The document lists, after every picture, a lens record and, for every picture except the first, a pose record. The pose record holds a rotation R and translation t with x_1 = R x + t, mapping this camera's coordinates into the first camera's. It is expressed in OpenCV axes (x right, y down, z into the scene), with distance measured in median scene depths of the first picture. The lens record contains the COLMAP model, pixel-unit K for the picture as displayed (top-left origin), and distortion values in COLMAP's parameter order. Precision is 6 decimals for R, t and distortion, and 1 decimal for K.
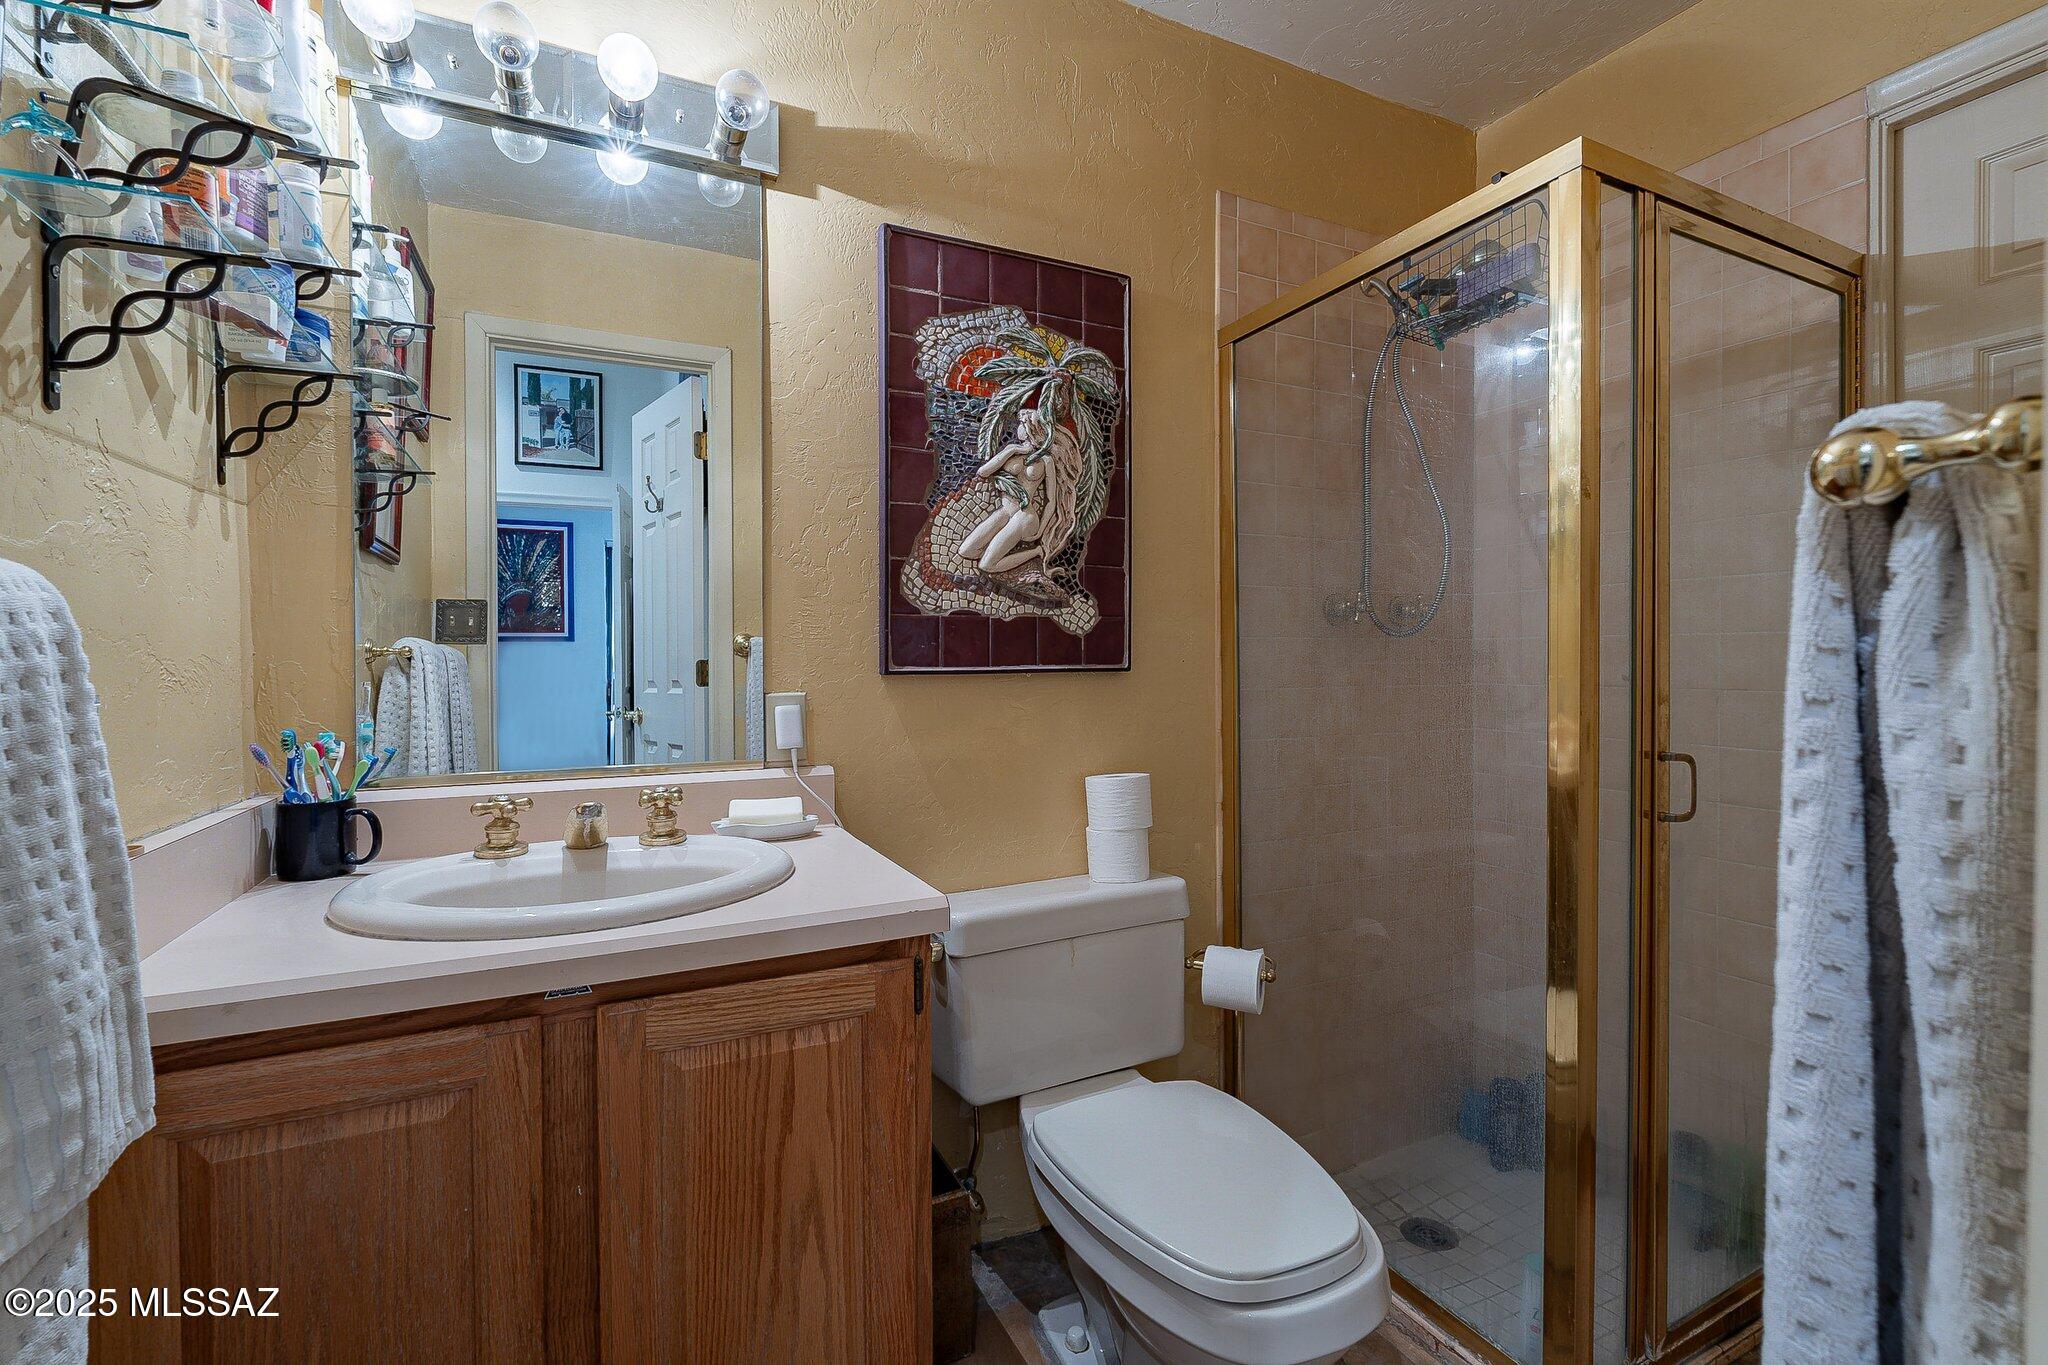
lens RADIAL K [[913.9, 0, 1015.9], [0, 913.9, 669.1], [0, 0, 1]] dist [-0.001372, -0.001135]
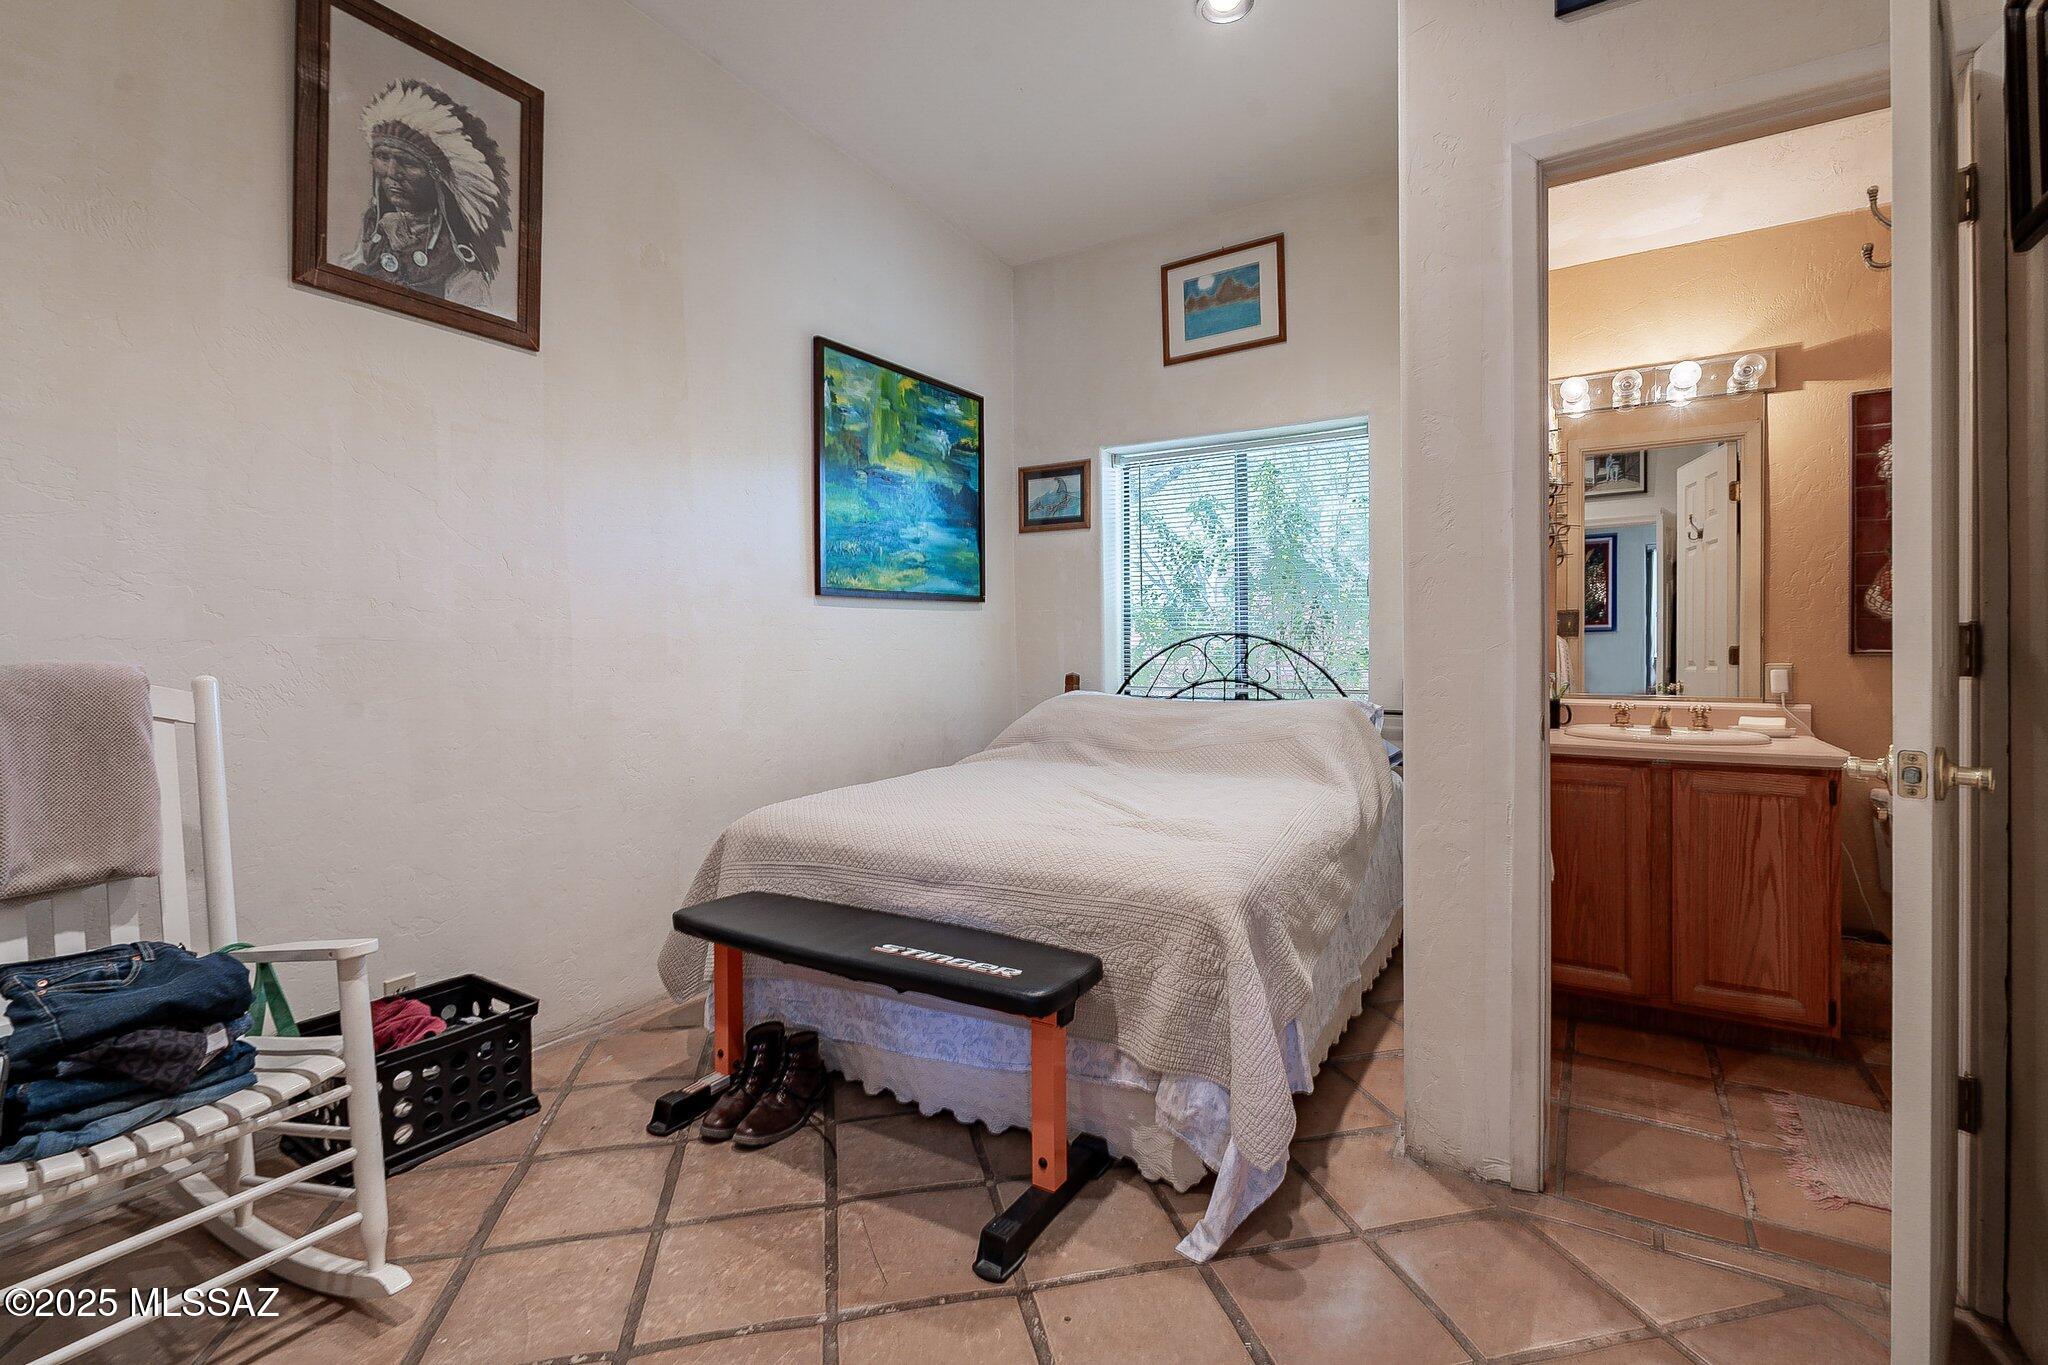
lens RADIAL K [[913.9, 0, 1023.4], [0, 913.9, 651.9], [0, 0, 1]] dist [-0.001372, -0.001135]
pose [[0.533669, 0.005949, -0.845672, 0.489122], [-0.010237, 0.999947, 0.000575, 0.016685], [0.845631, 0.008351, 0.533702, -1.263197]]
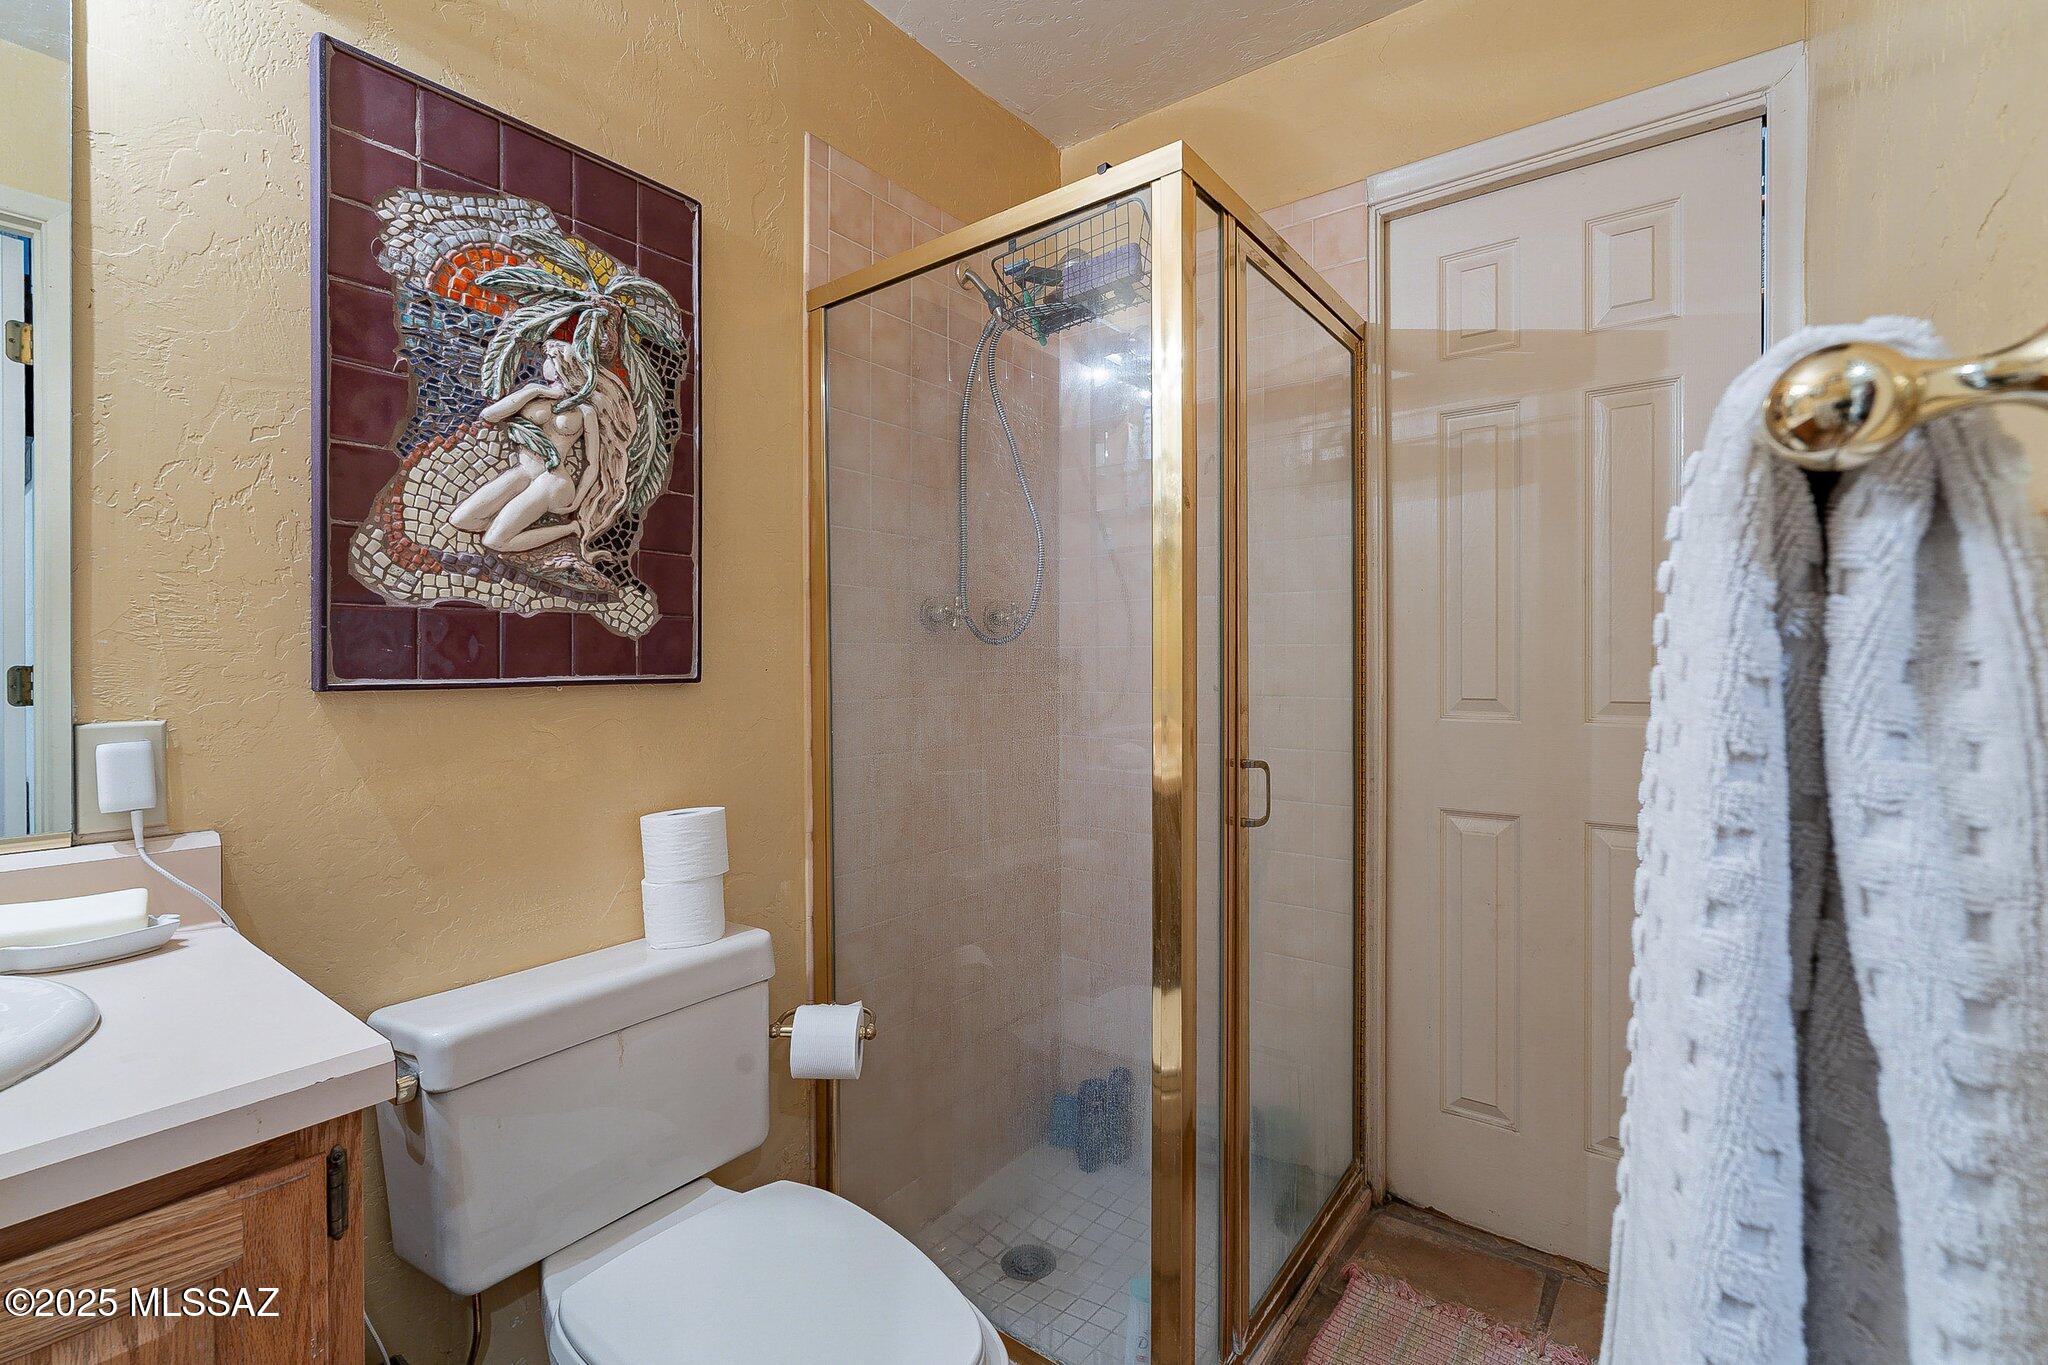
lens RADIAL K [[913.9, 0, 1035.8], [0, 913.9, 668.3], [0, 0, 1]] dist [-0.001372, -0.001135]
pose [[0.891461, 0.000323, 0.453097, 0.025161], [0.002181, 0.999985, -0.005004, -0.006691], [-0.453091, 0.005449, 0.891447, 0.152924]]
